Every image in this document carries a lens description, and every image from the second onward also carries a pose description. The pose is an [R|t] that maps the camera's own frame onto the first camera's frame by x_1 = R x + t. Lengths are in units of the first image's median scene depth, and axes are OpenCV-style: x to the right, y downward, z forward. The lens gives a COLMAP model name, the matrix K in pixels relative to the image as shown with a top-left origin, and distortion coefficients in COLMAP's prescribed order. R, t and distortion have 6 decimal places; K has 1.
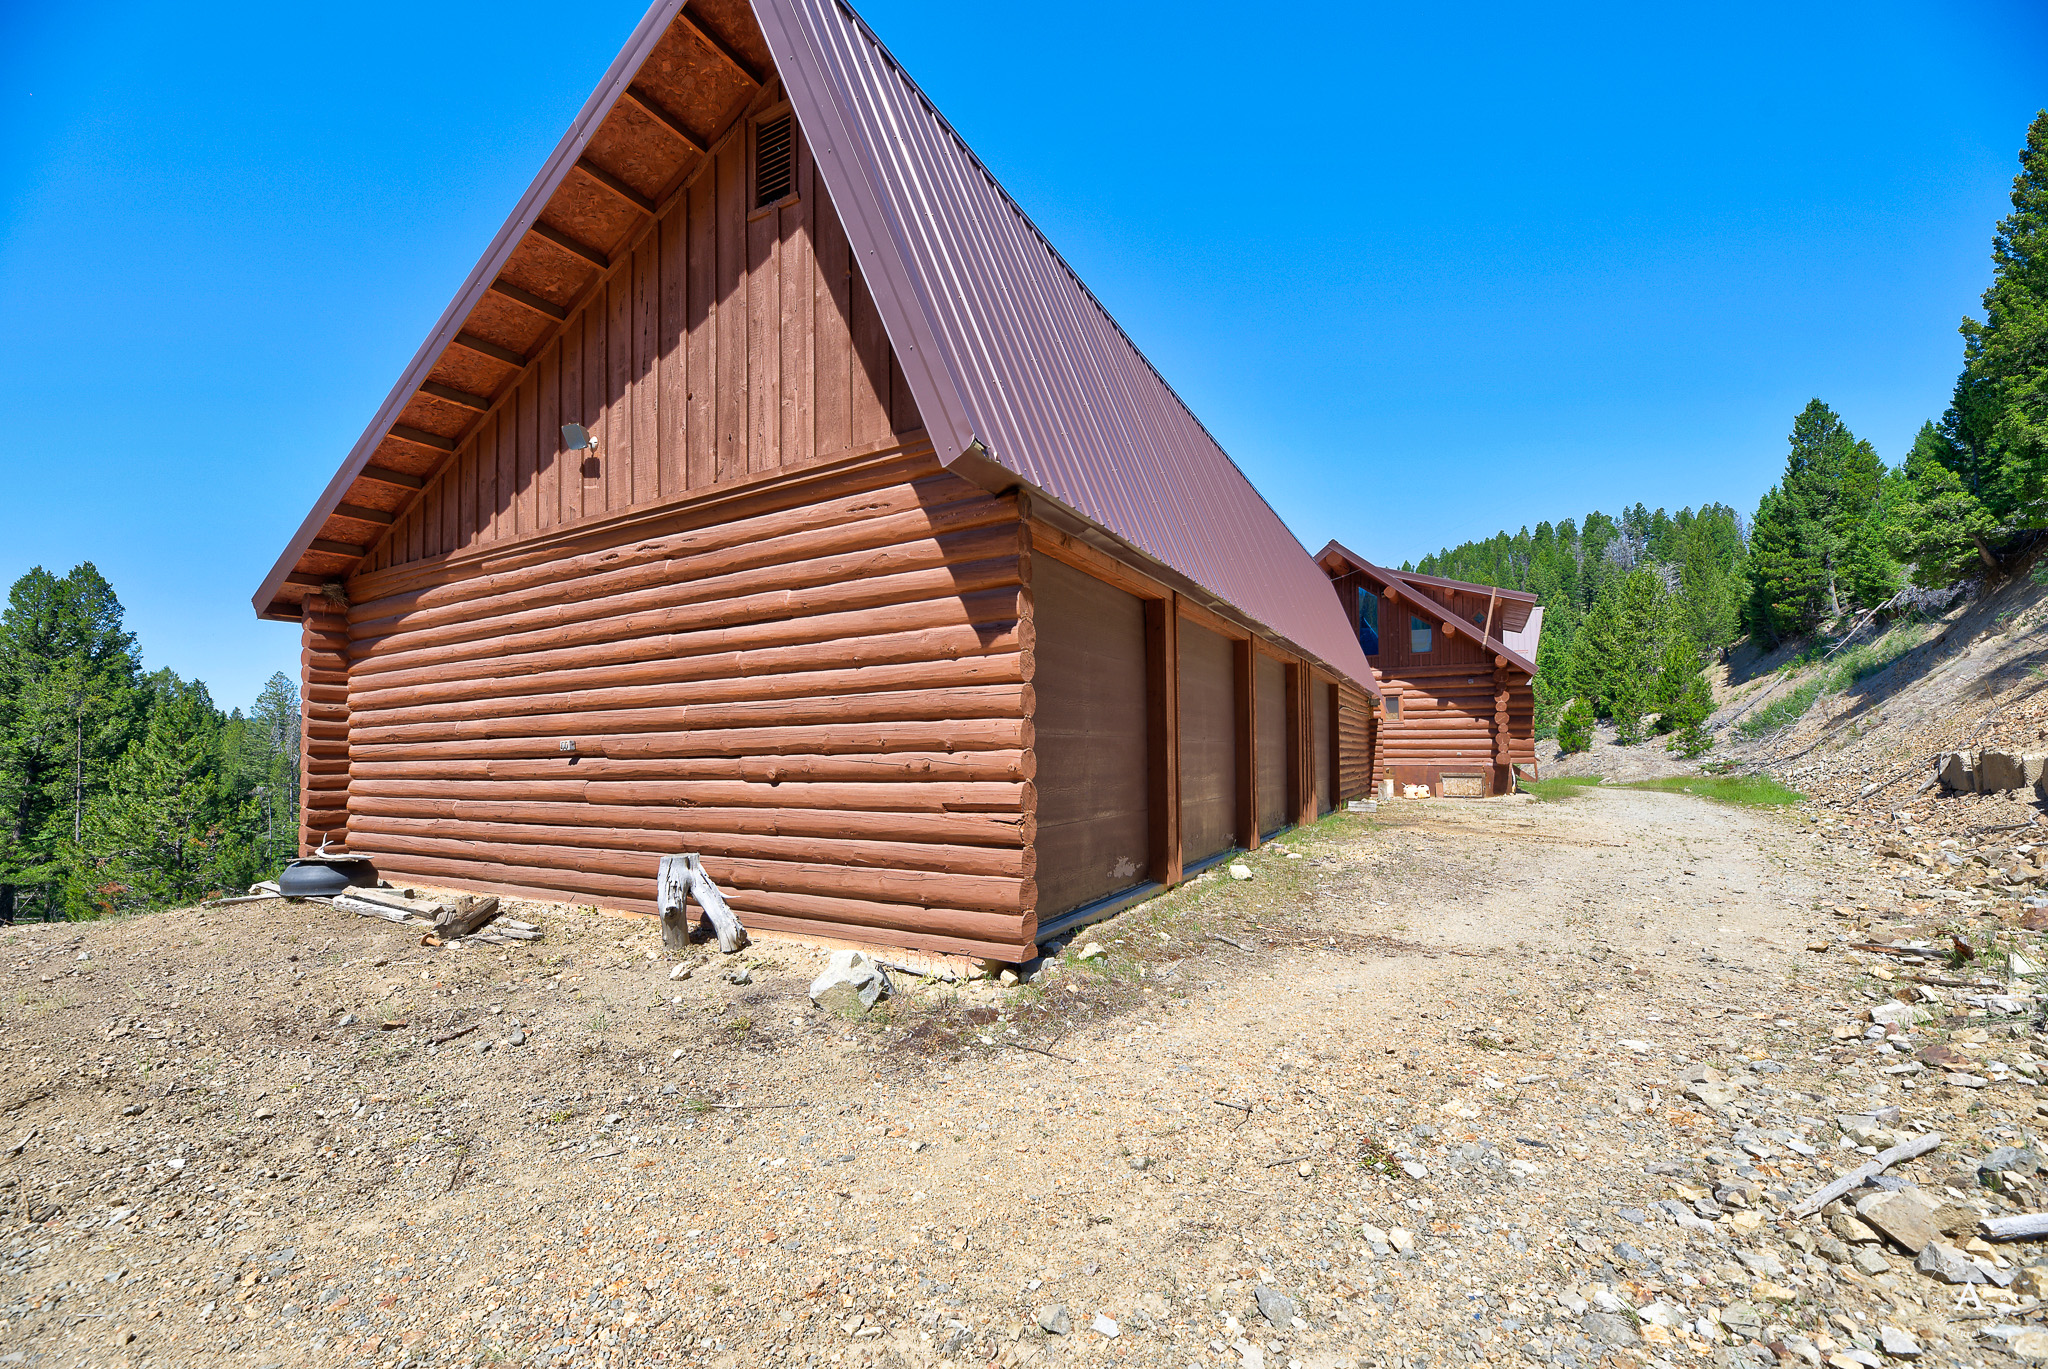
lens RADIAL K [[836.6, 0, 979.5], [0, 836.6, 758.9], [0, 0, 1]] dist [-0.004280, 0.000046]
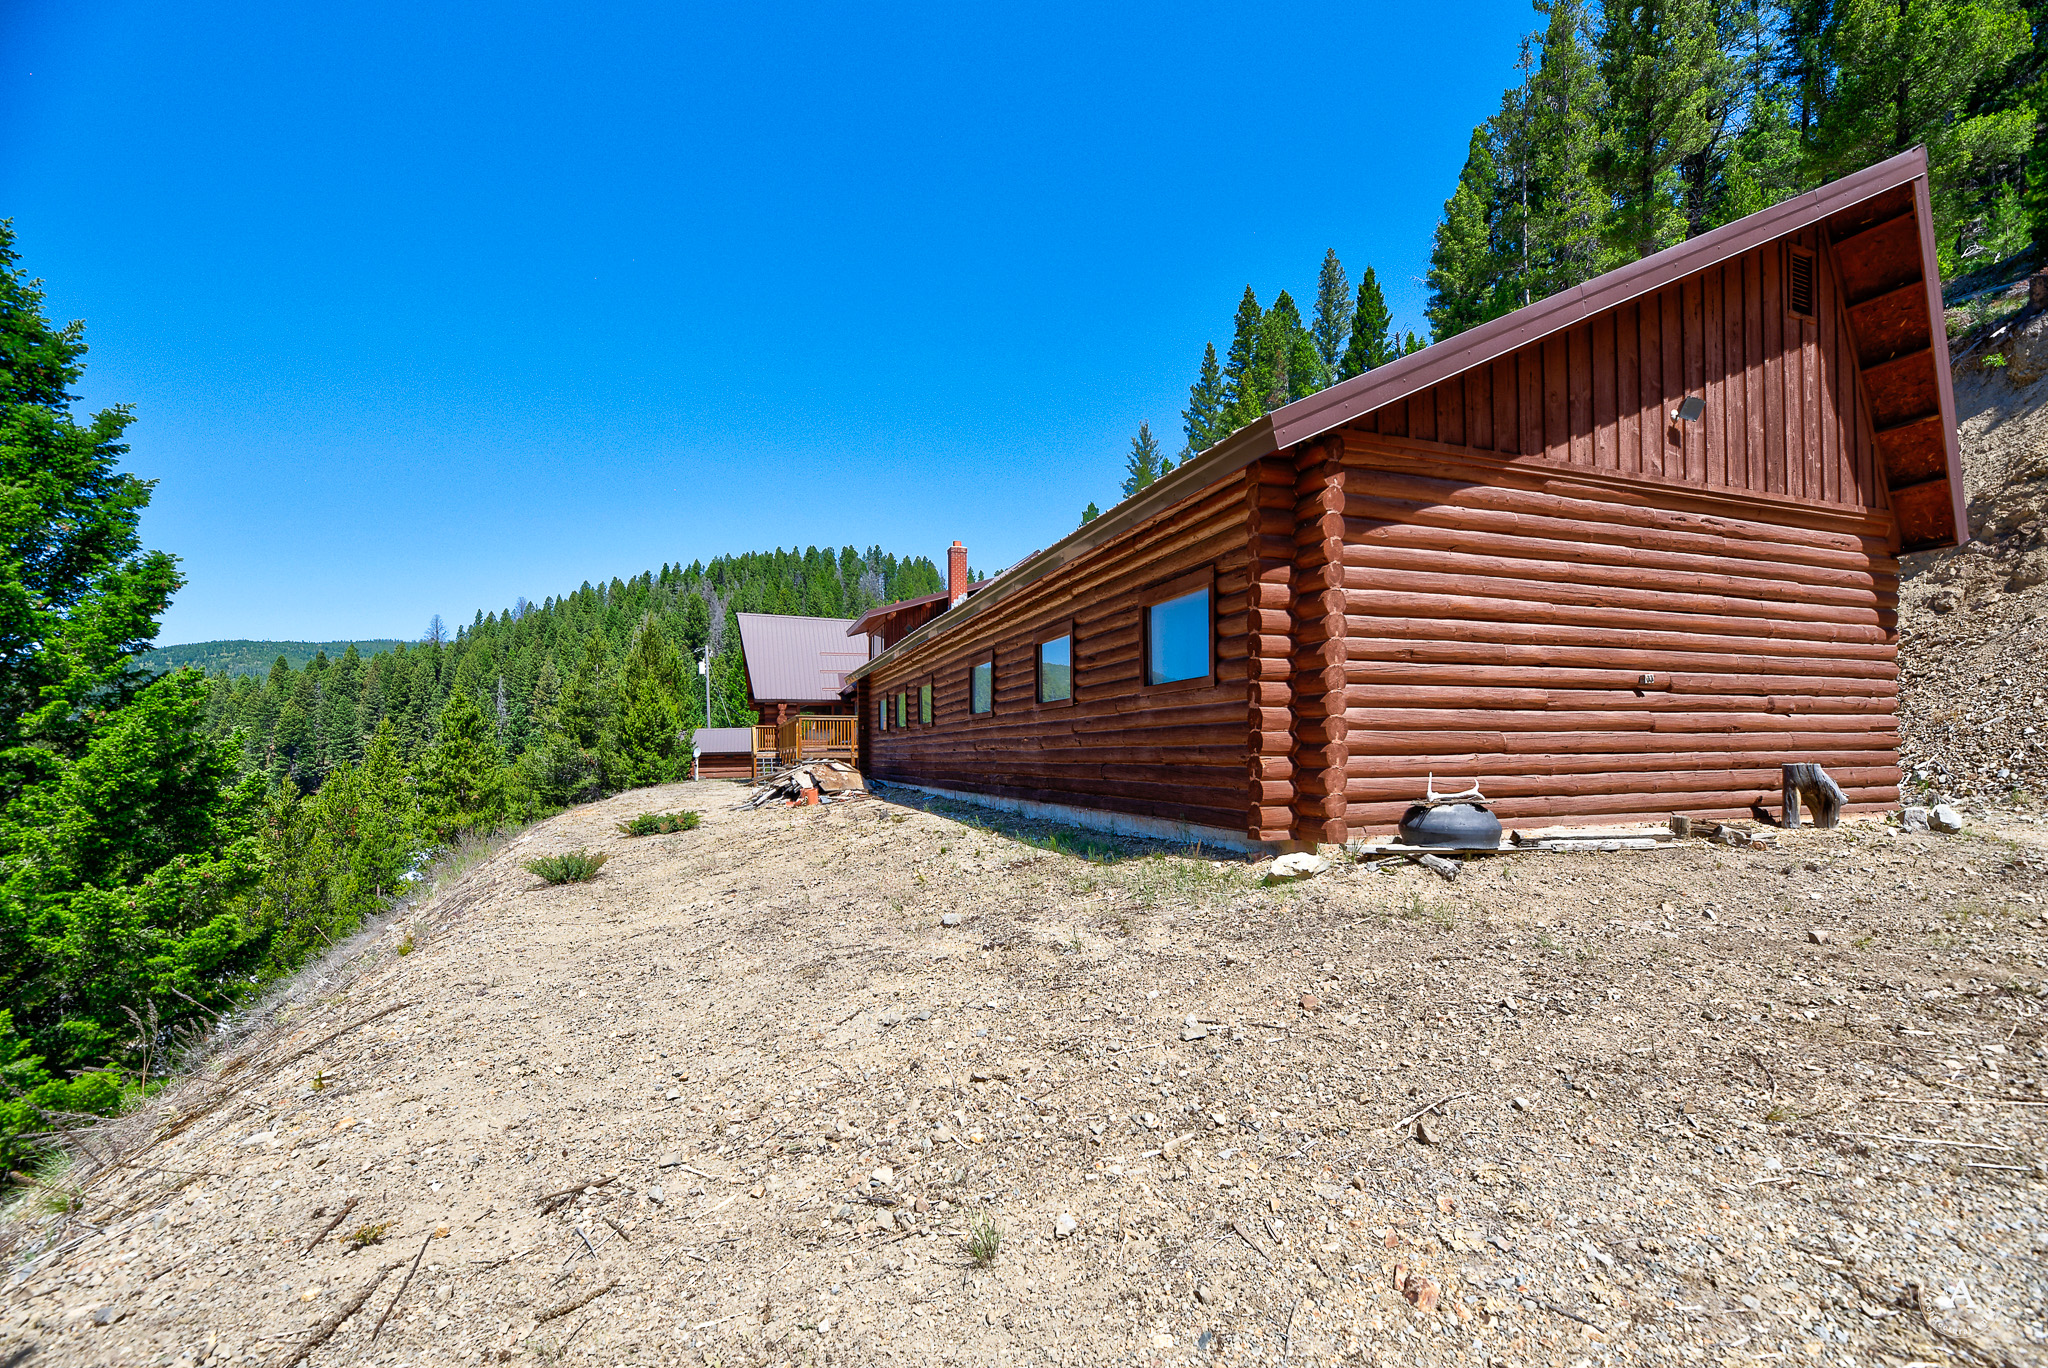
lens RADIAL K [[836.6, 0, 997.7], [0, 836.6, 742.8], [0, 0, 1]] dist [-0.004280, 0.000046]
pose [[0.642024, 0.007582, 0.766647, -1.796746], [-0.003996, 0.999971, -0.006543, 0.075002], [-0.766674, 0.001138, 0.642036, 0.911595]]
